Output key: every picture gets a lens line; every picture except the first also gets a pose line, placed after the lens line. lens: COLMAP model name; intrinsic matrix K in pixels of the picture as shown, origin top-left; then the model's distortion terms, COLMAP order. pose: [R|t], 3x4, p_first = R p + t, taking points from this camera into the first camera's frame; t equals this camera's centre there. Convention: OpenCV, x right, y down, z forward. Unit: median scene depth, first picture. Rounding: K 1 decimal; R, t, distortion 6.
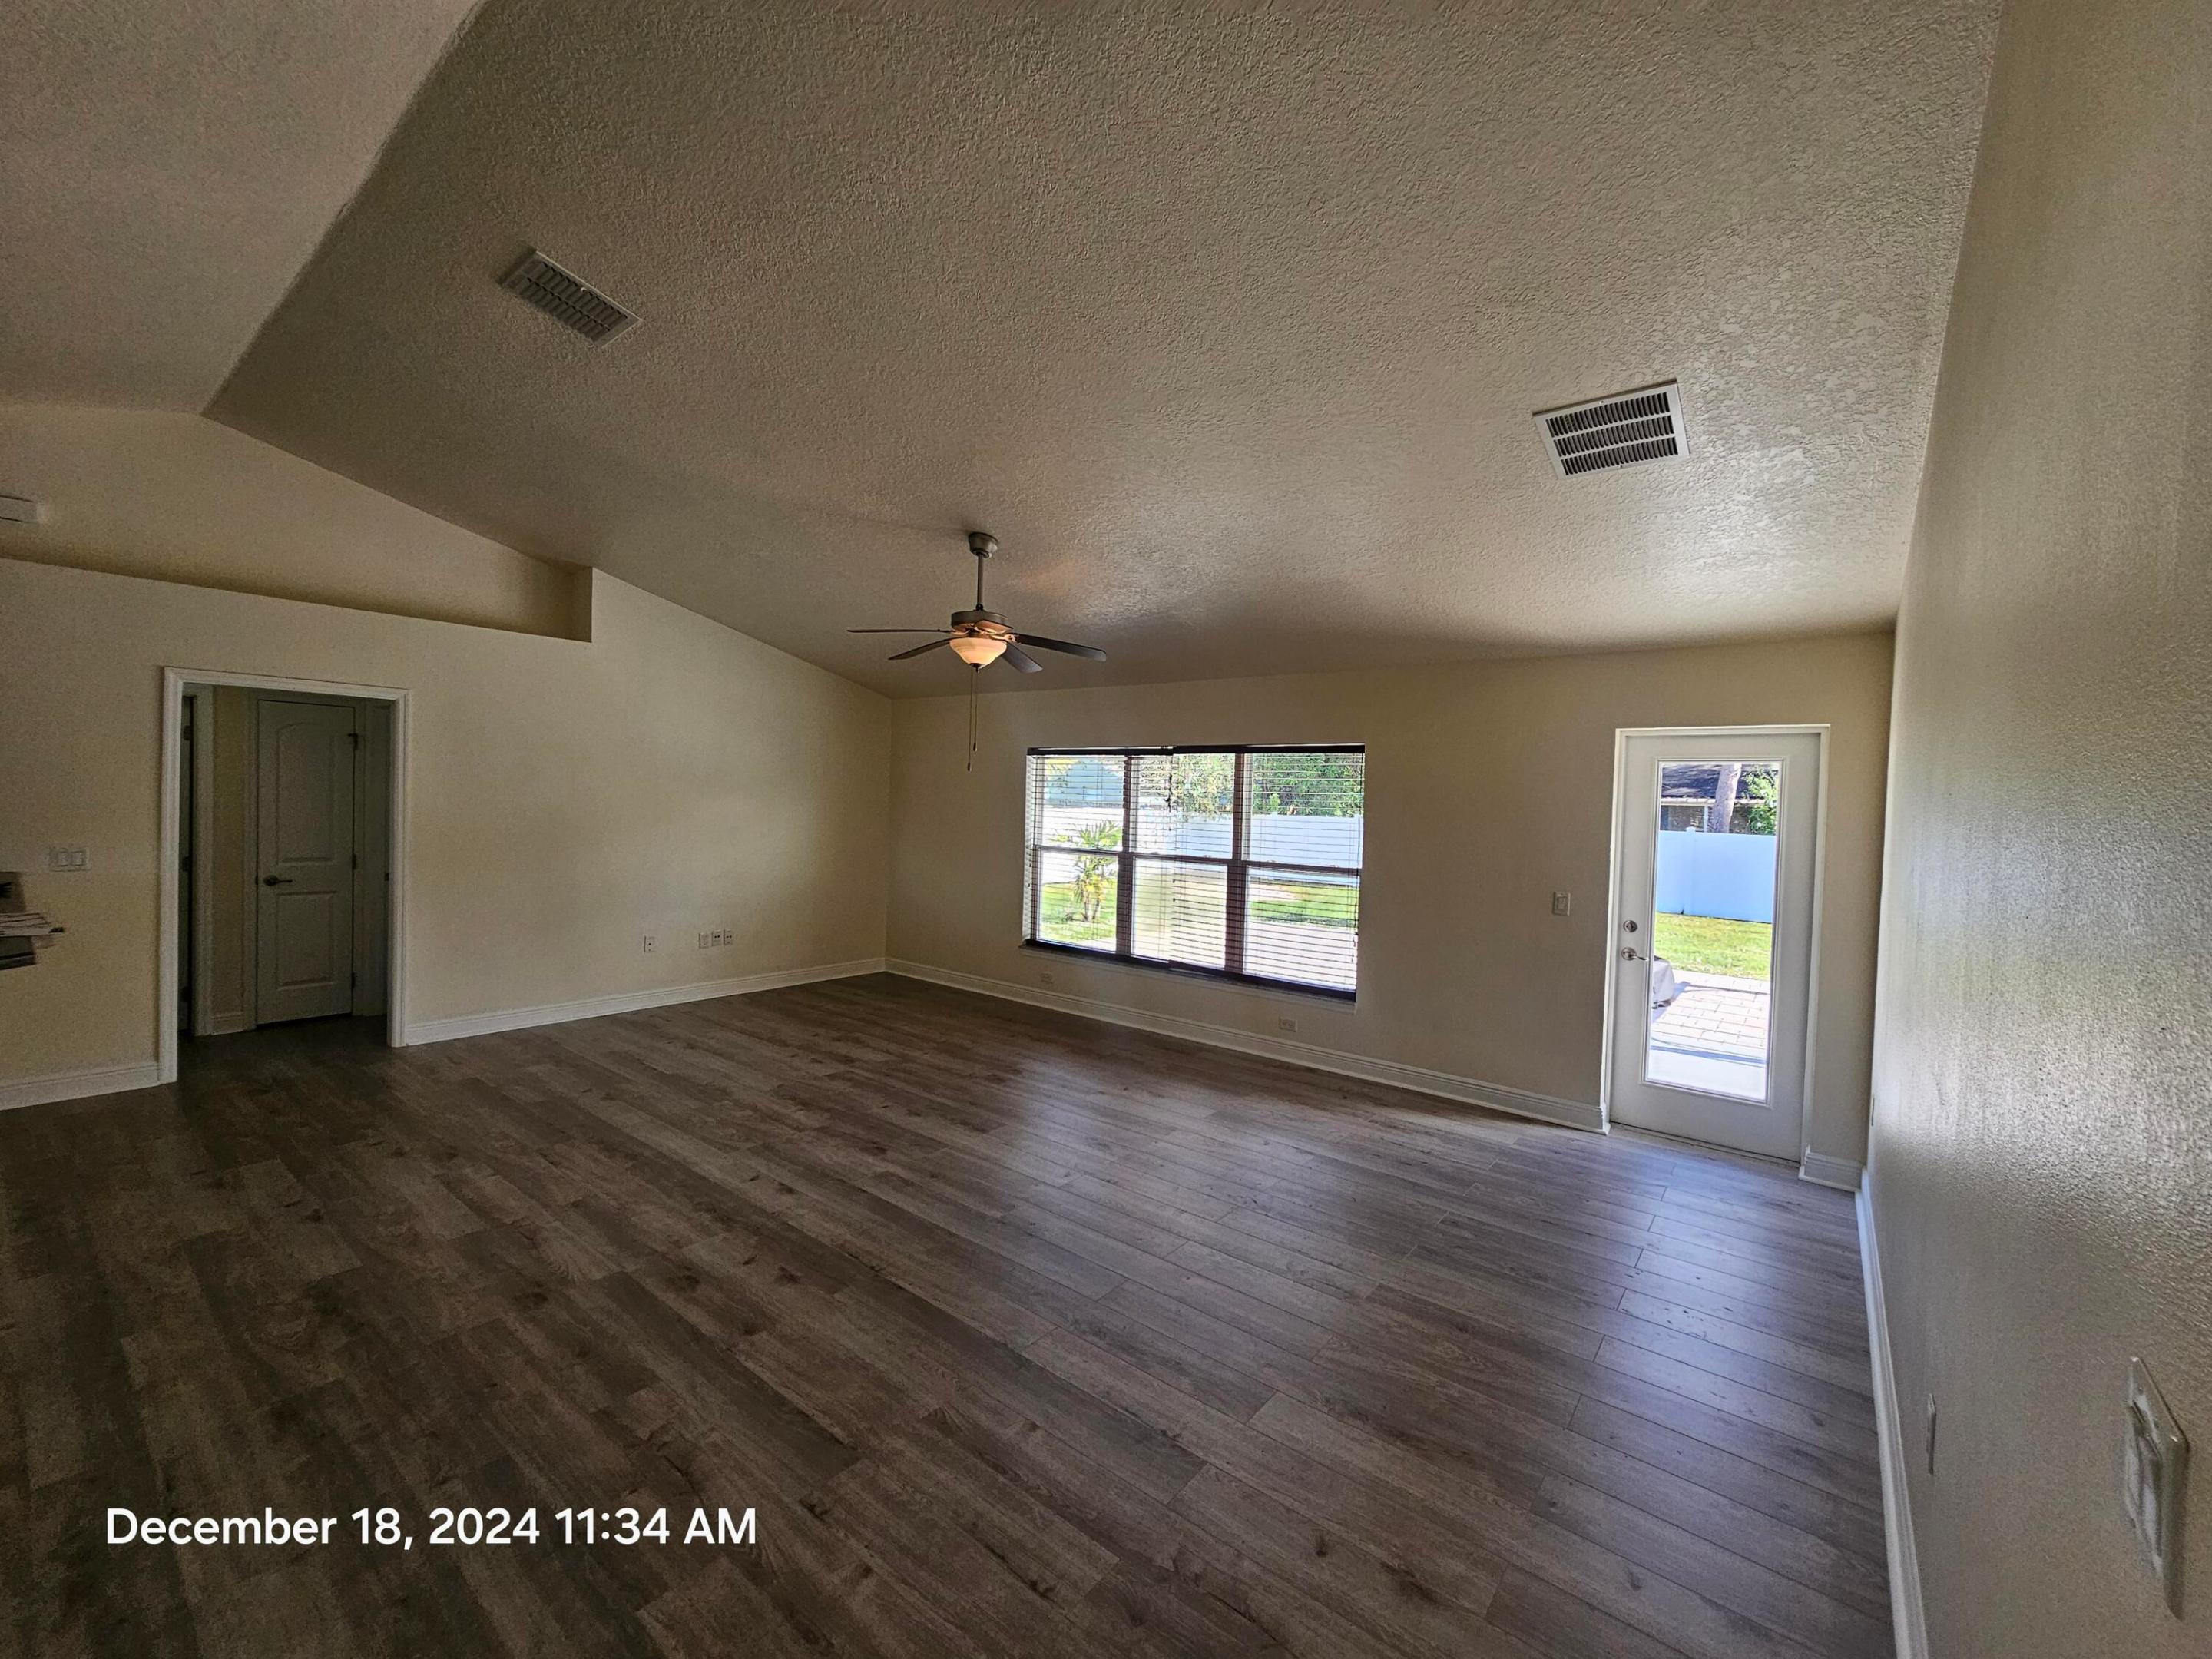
lens RADIAL K [[904.1, 0, 1115.8], [0, 904.1, 820.5], [0, 0, 1]] dist [-0.001996, 0.001420]
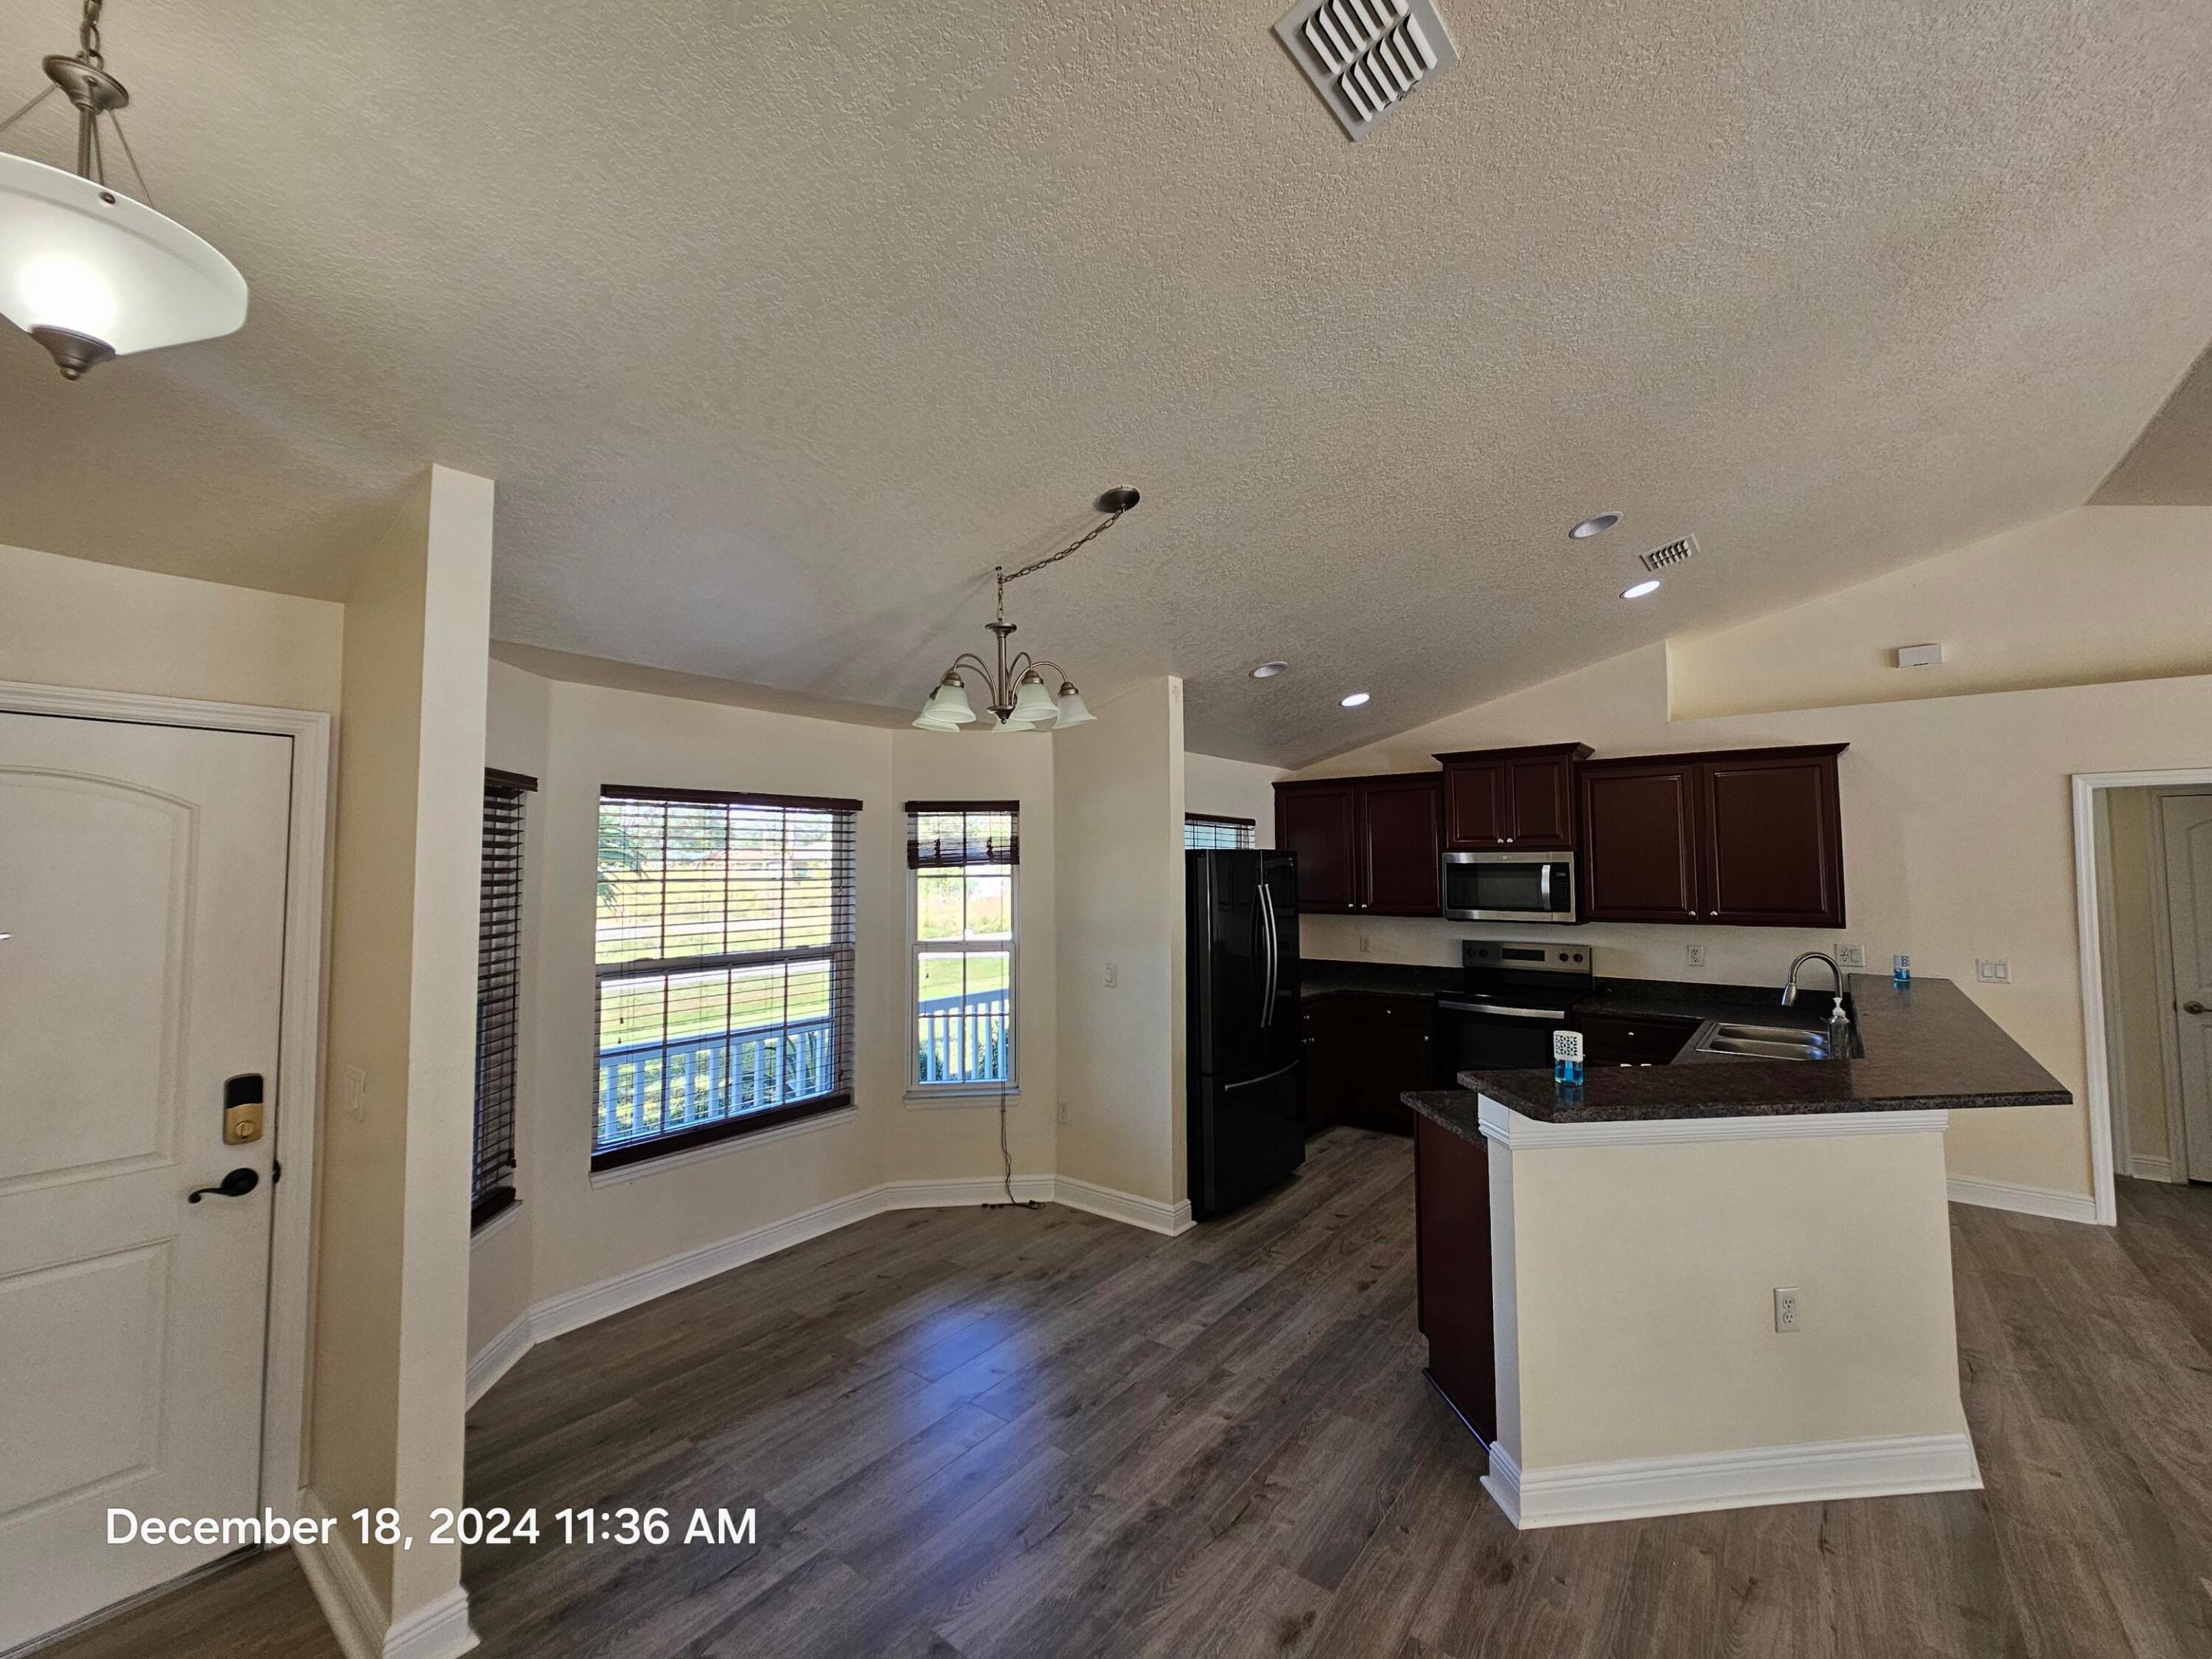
lens RADIAL K [[904.1, 0, 1123.3], [0, 904.1, 812.7], [0, 0, 1]] dist [-0.001996, 0.001420]
pose [[0.008767, -0.093313, -0.995598, -0.108732], [-0.019511, 0.995431, -0.093469, -0.020497], [0.999771, 0.020244, 0.006906, -0.010074]]
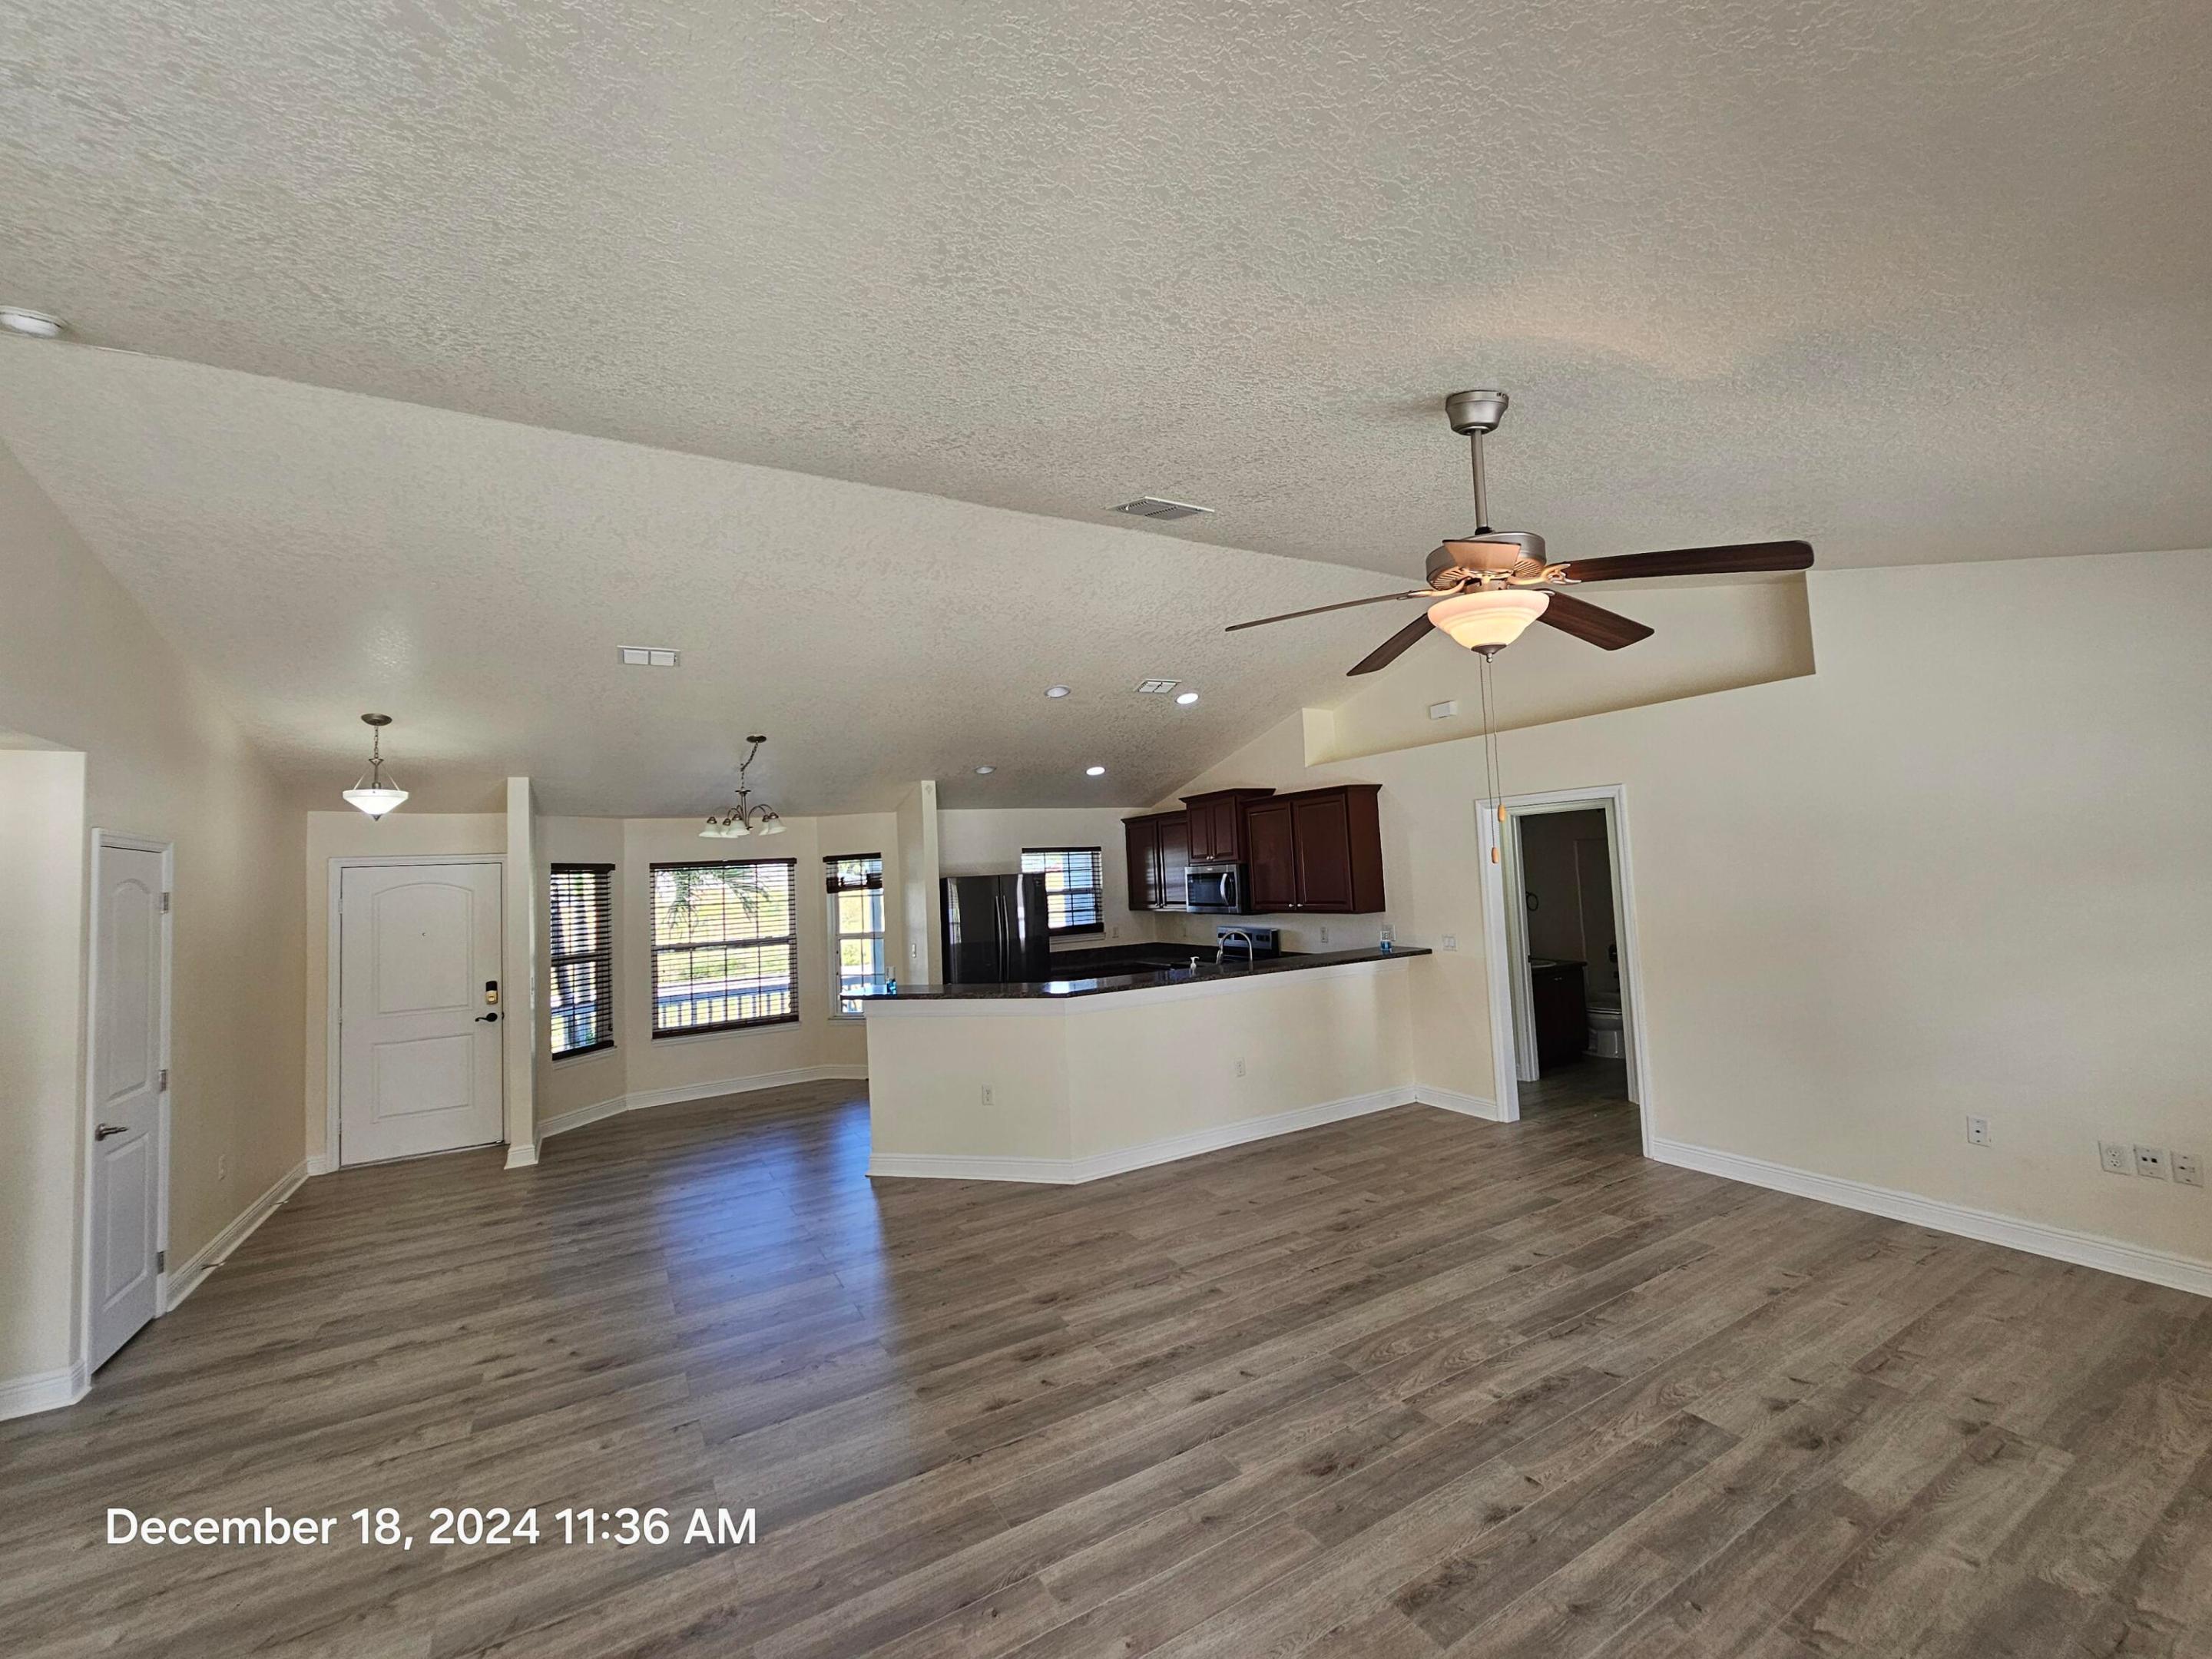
lens RADIAL K [[904.1, 0, 1119.7], [0, 904.1, 805.8], [0, 0, 1]] dist [-0.001996, 0.001420]
pose [[-0.365887, -0.083765, -0.926882, 0.374996], [0.014163, 0.995325, -0.095541, -0.041009], [0.930552, -0.048084, -0.362990, 0.982788]]
